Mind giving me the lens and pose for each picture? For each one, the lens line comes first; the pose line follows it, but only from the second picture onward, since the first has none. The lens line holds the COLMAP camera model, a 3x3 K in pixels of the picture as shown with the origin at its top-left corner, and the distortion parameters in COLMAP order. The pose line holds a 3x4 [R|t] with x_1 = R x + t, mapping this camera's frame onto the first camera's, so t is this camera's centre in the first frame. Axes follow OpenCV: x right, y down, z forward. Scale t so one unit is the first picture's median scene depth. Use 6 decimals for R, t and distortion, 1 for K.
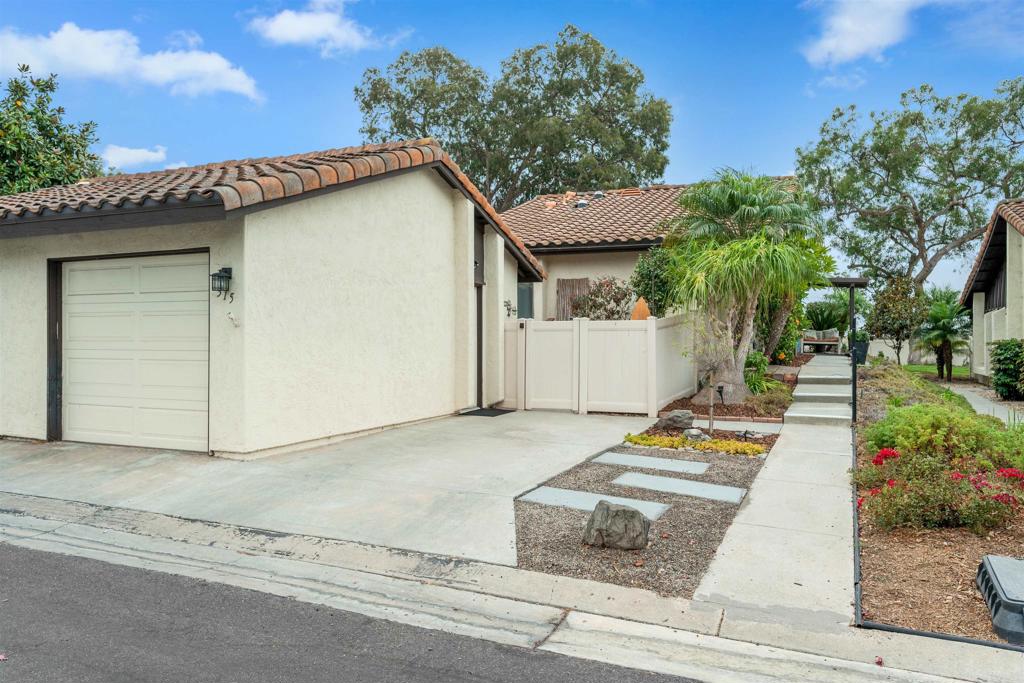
lens RADIAL K [[752.5, 0, 512.0], [0, 752.5, 341.5], [0, 0, 1]] dist [-0.005537, 0.000764]
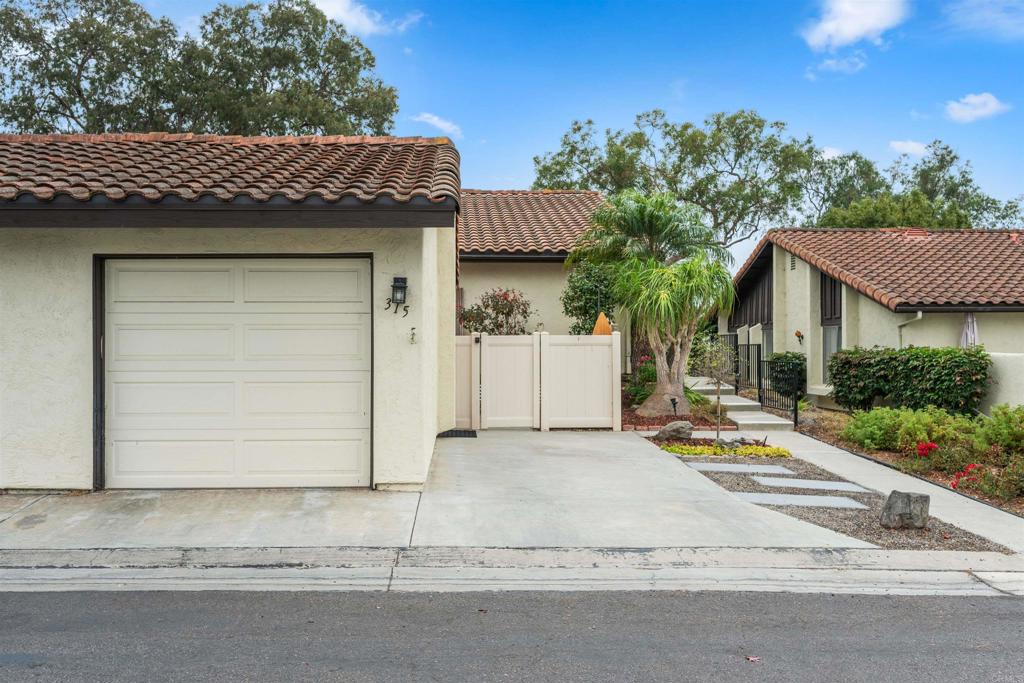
lens RADIAL K [[866.8, 0, 512.0], [0, 866.8, 341.5], [0, 0, 1]] dist [0.002761, -0.000169]
pose [[0.898054, 0.002135, 0.439880, -0.625027], [0.004324, 0.999897, -0.013680, -0.006301], [-0.439864, 0.014187, 0.897952, 0.013163]]
